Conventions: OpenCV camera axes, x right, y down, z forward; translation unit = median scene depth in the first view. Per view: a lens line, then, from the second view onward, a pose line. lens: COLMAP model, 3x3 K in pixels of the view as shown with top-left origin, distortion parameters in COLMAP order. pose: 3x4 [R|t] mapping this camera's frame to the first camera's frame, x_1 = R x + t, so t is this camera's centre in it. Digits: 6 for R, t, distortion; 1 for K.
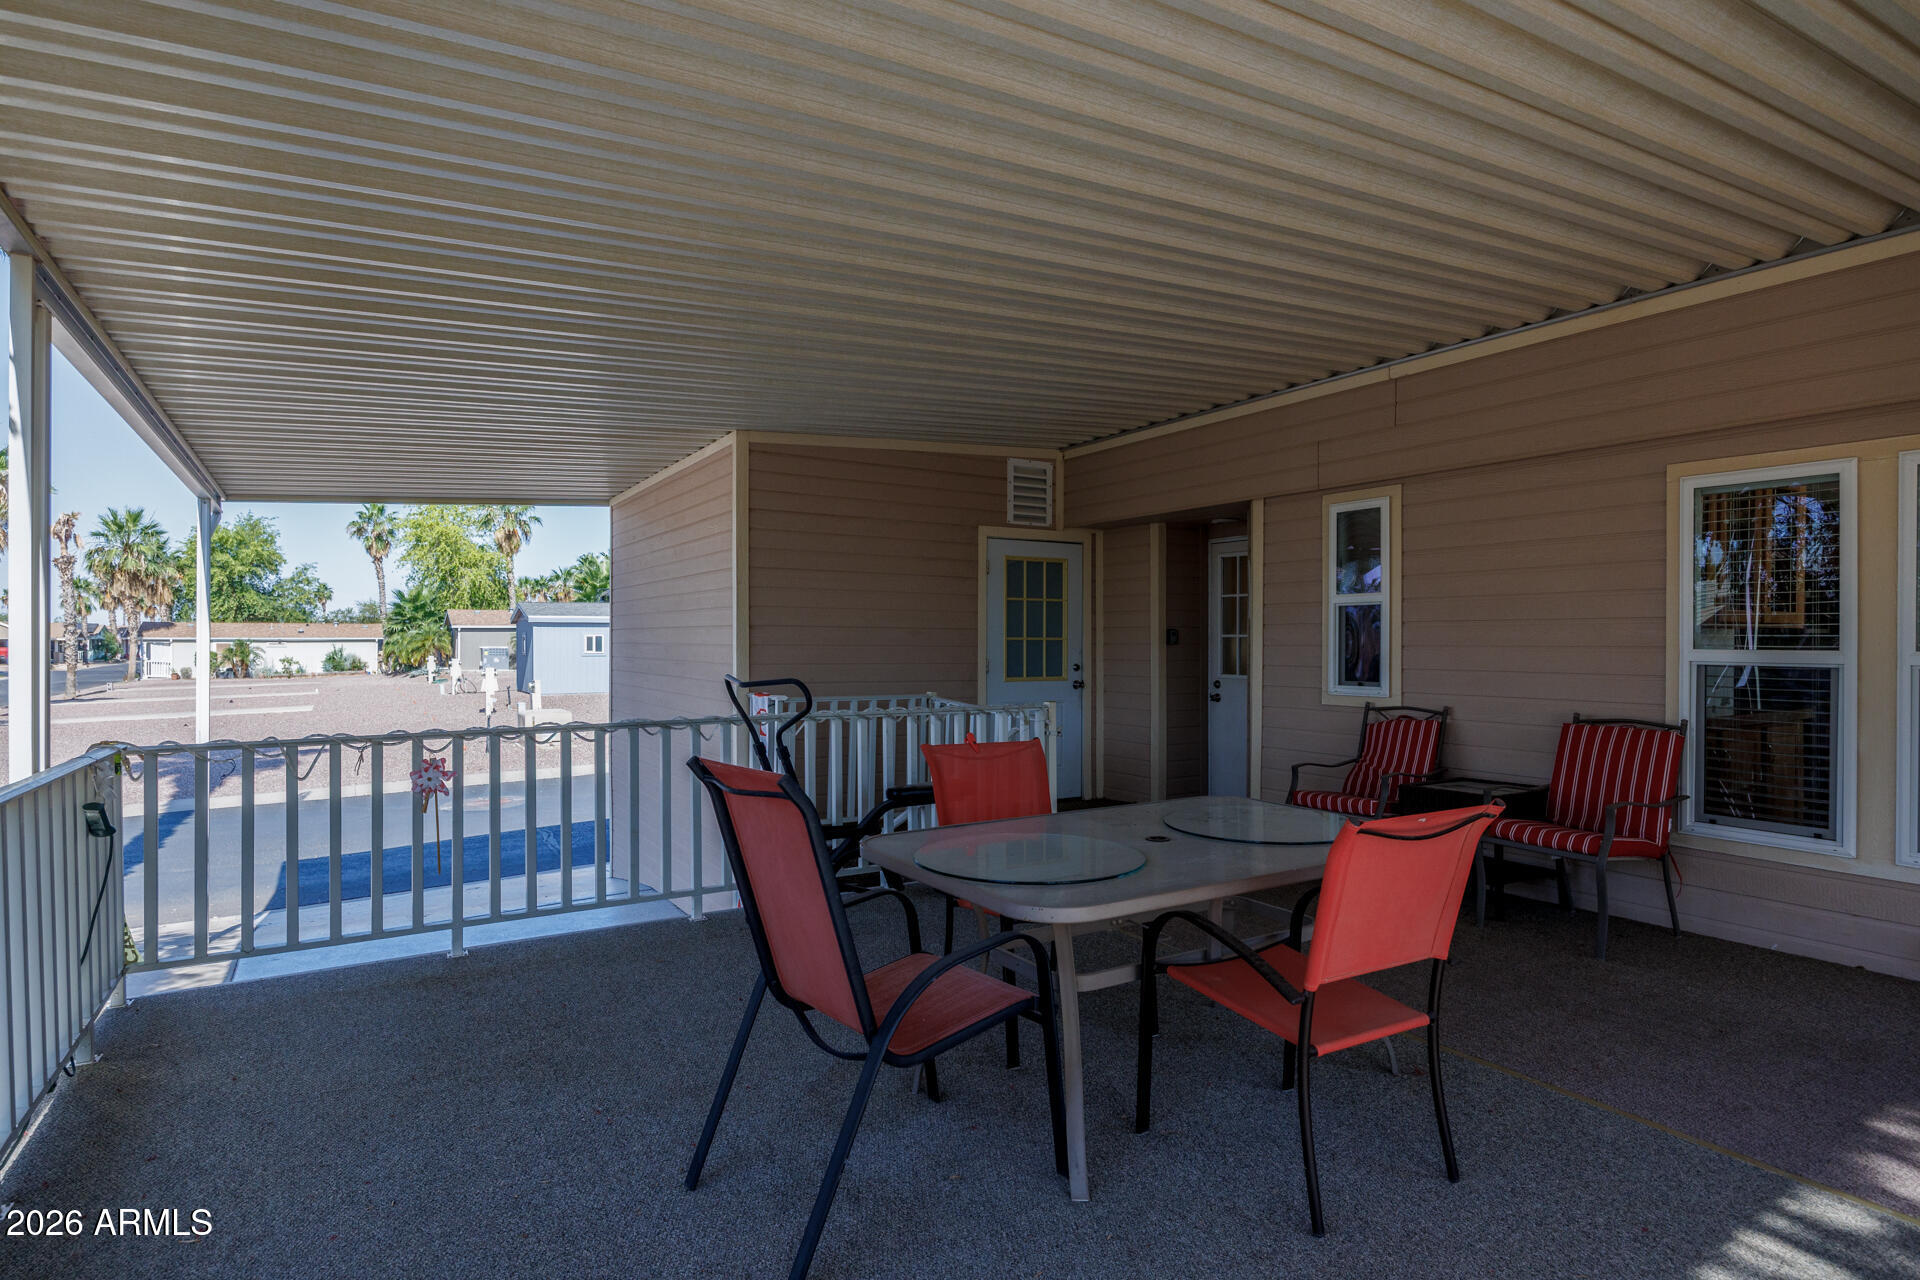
lens RADIAL K [[1030.4, 0, 959.0], [0, 1030.4, 639.1], [0, 0, 1]] dist [0.004089, 0.000241]
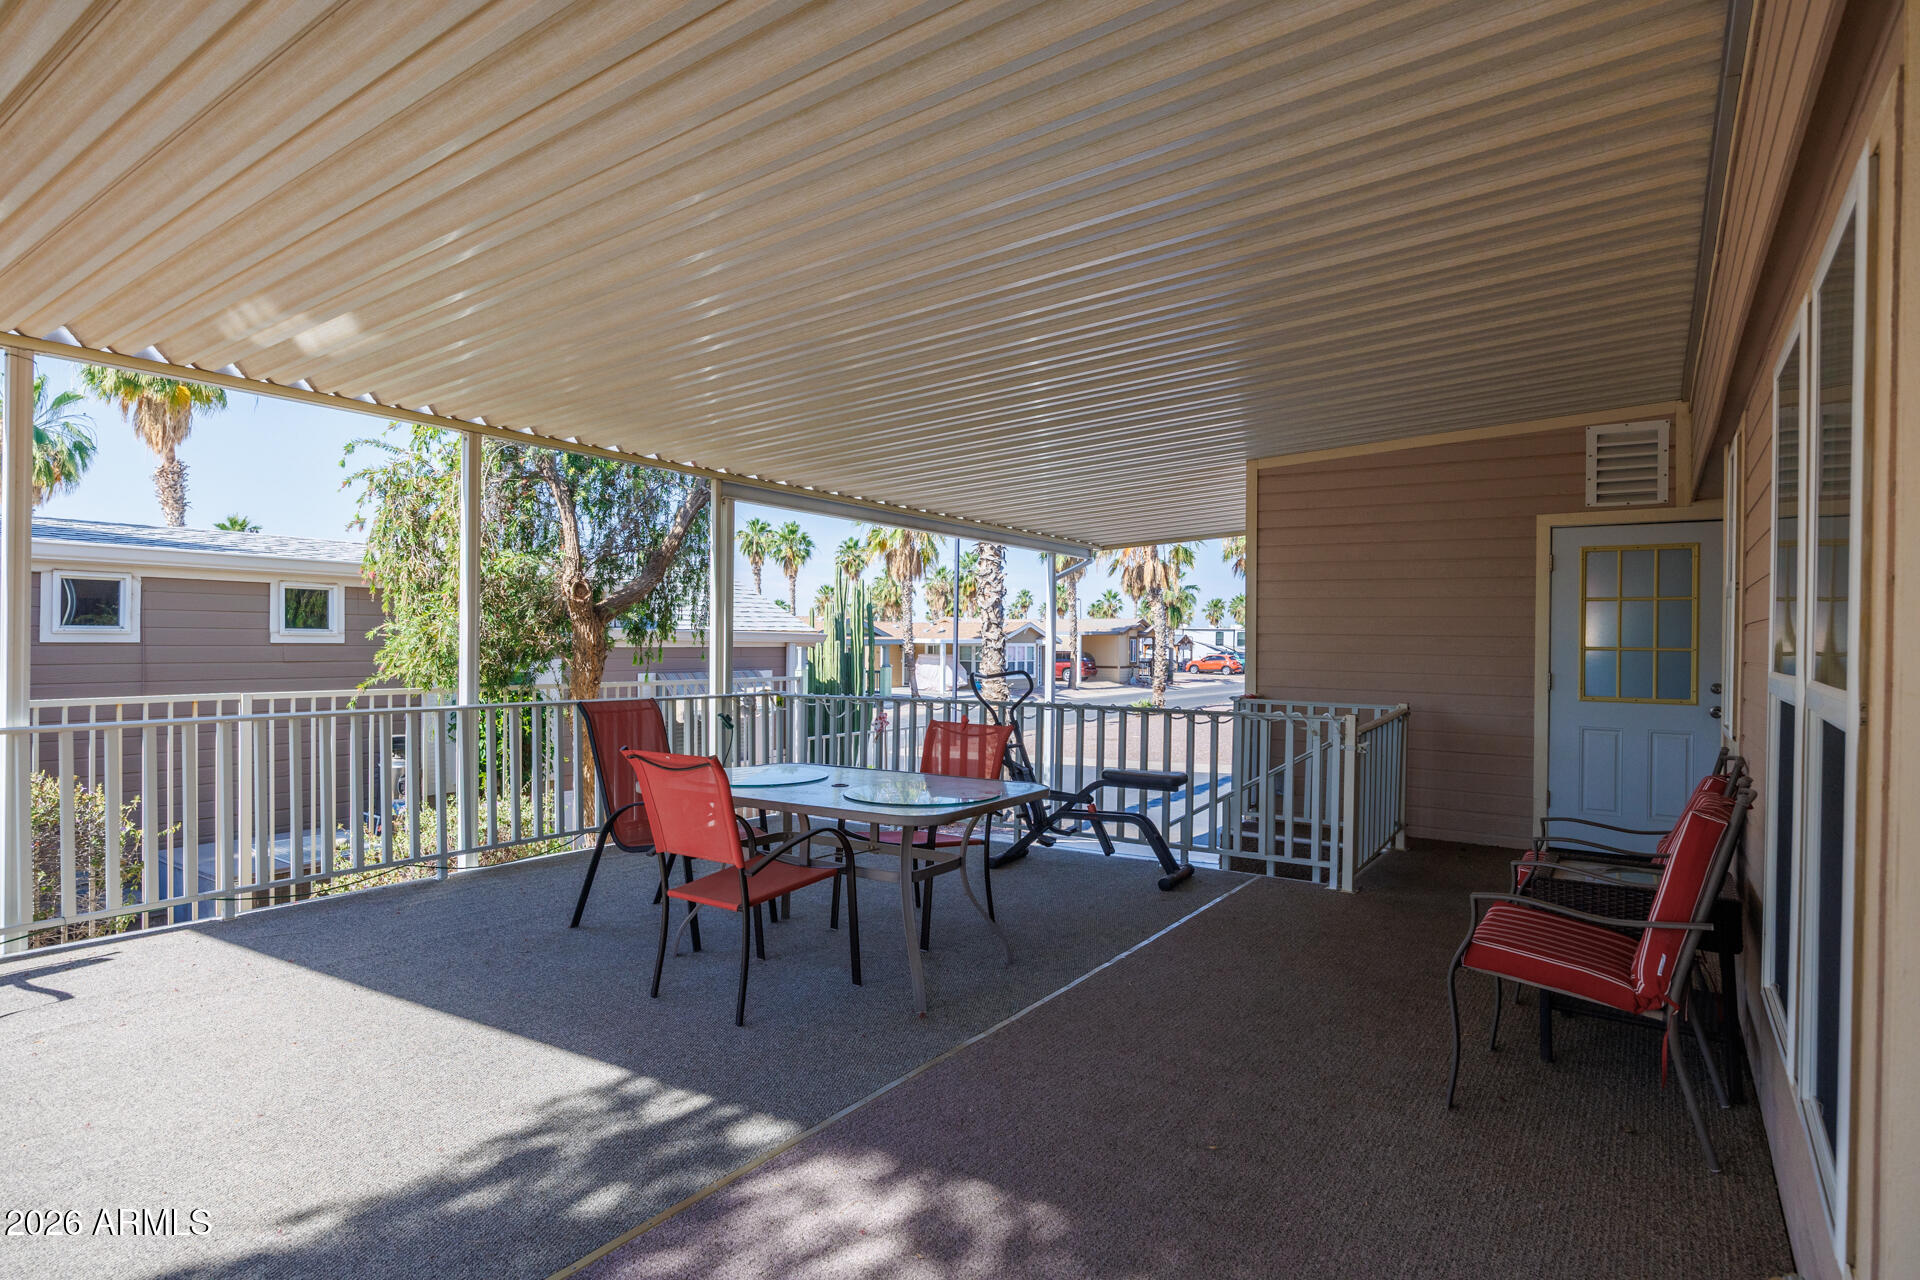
lens RADIAL K [[1030.4, 0, 954.6], [0, 1030.4, 643.3], [0, 0, 1]] dist [0.004089, 0.000241]
pose [[0.414900, 0.008037, -0.909832, 0.586038], [-0.006492, 0.999962, 0.005873, -0.005941], [0.909844, 0.003470, 0.414936, 0.205505]]
